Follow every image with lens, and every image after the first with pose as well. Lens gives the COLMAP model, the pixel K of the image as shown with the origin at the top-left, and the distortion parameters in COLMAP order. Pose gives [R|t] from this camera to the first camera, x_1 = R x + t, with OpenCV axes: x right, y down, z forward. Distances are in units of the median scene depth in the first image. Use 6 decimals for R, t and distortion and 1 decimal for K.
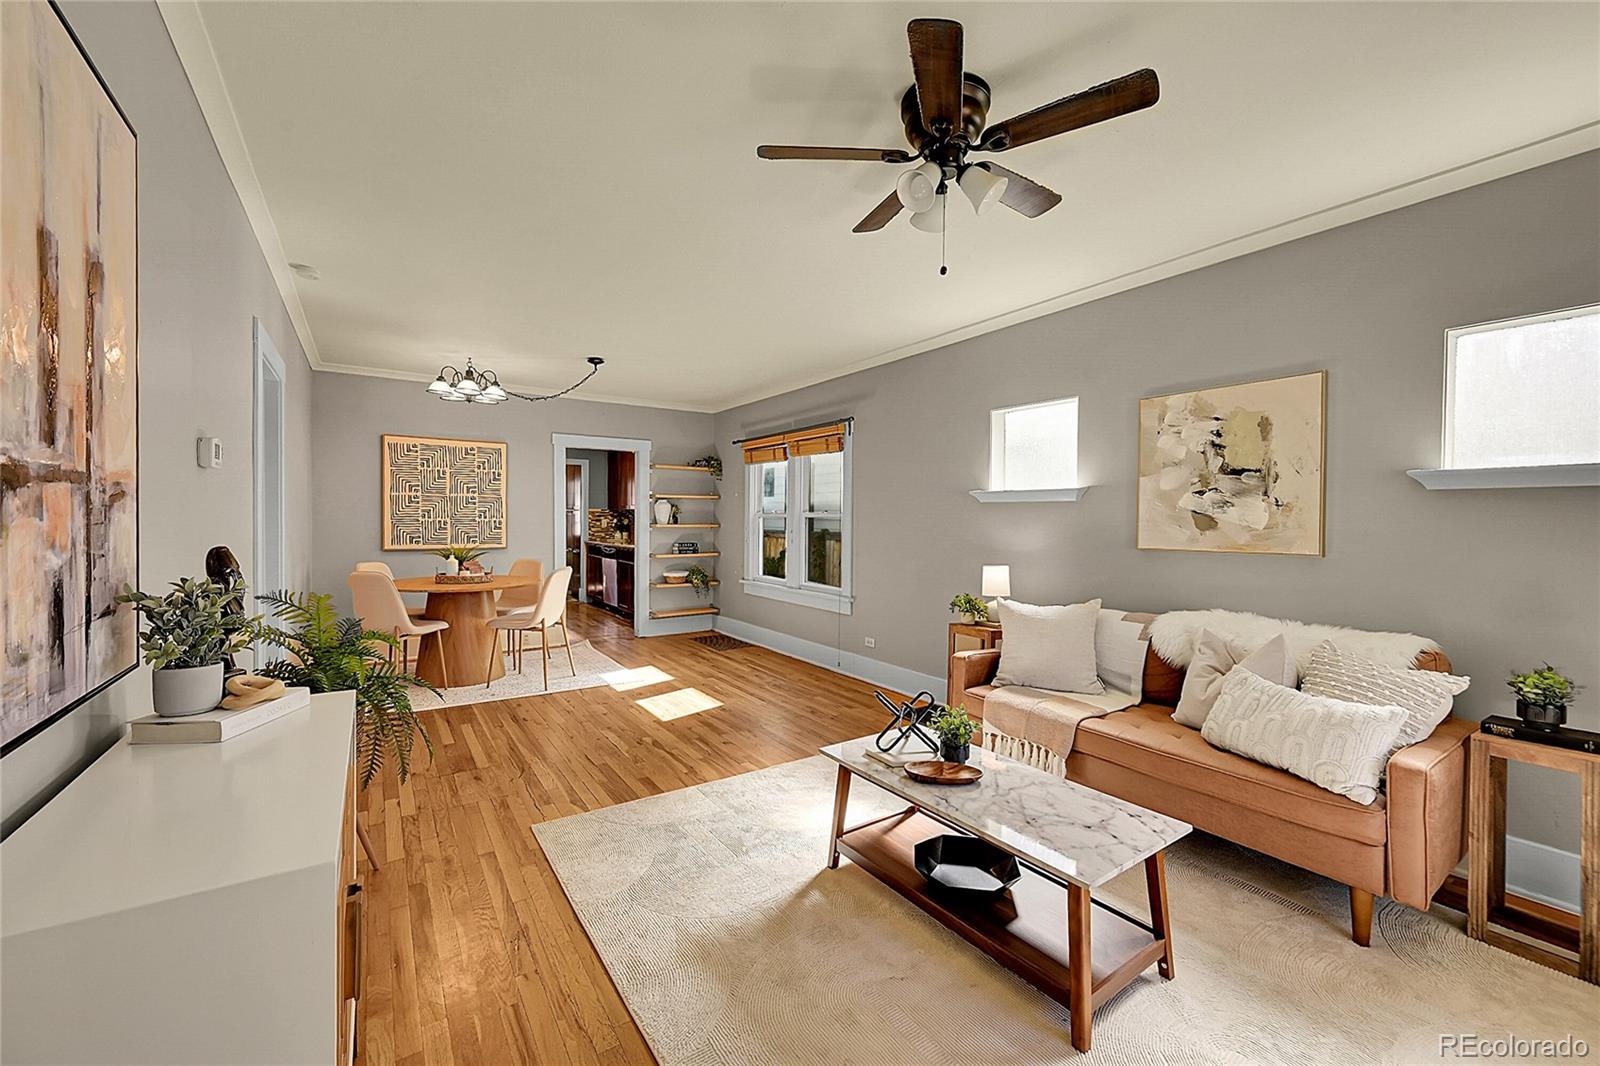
lens RADIAL K [[641.5, 0, 791.6], [0, 641.5, 522.7], [0, 0, 1]] dist [0.000118, -0.000034]
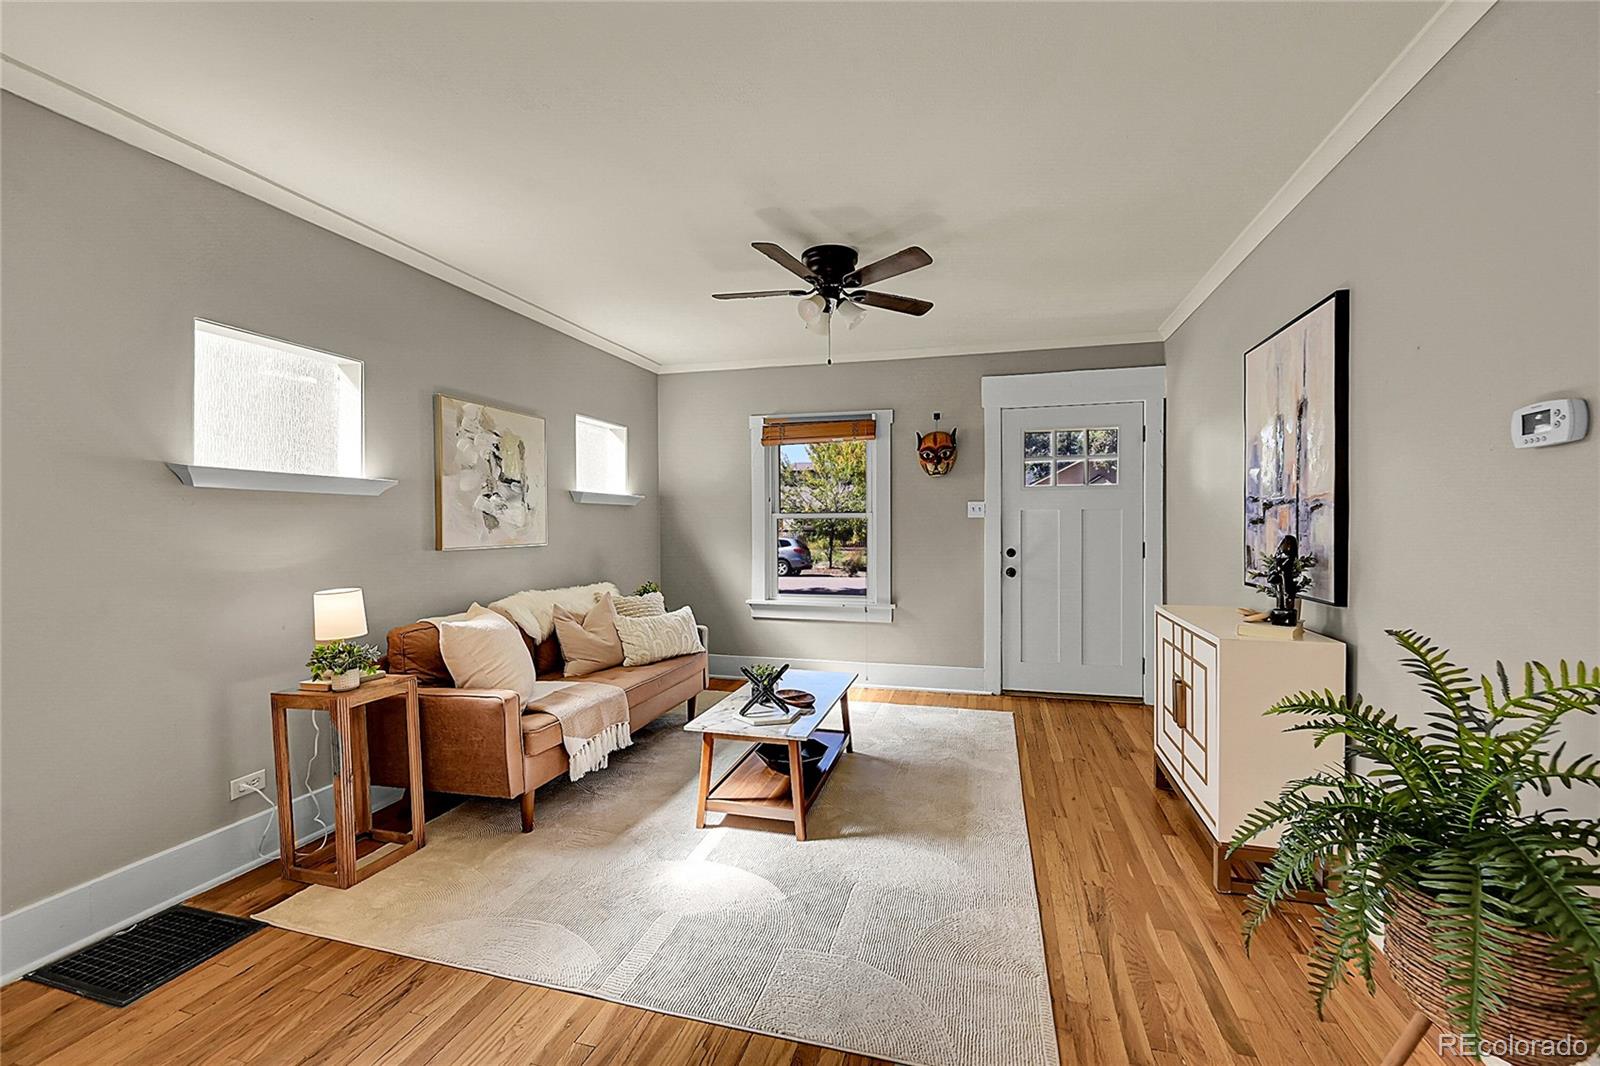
lens RADIAL K [[641.5, 0, 791.6], [0, 641.5, 522.7], [0, 0, 1]] dist [0.000118, -0.000034]
pose [[-0.639639, -0.003718, 0.768667, -0.610872], [0.004476, 0.999953, 0.008561, -0.006862], [-0.768663, 0.008916, -0.639592, 1.377450]]
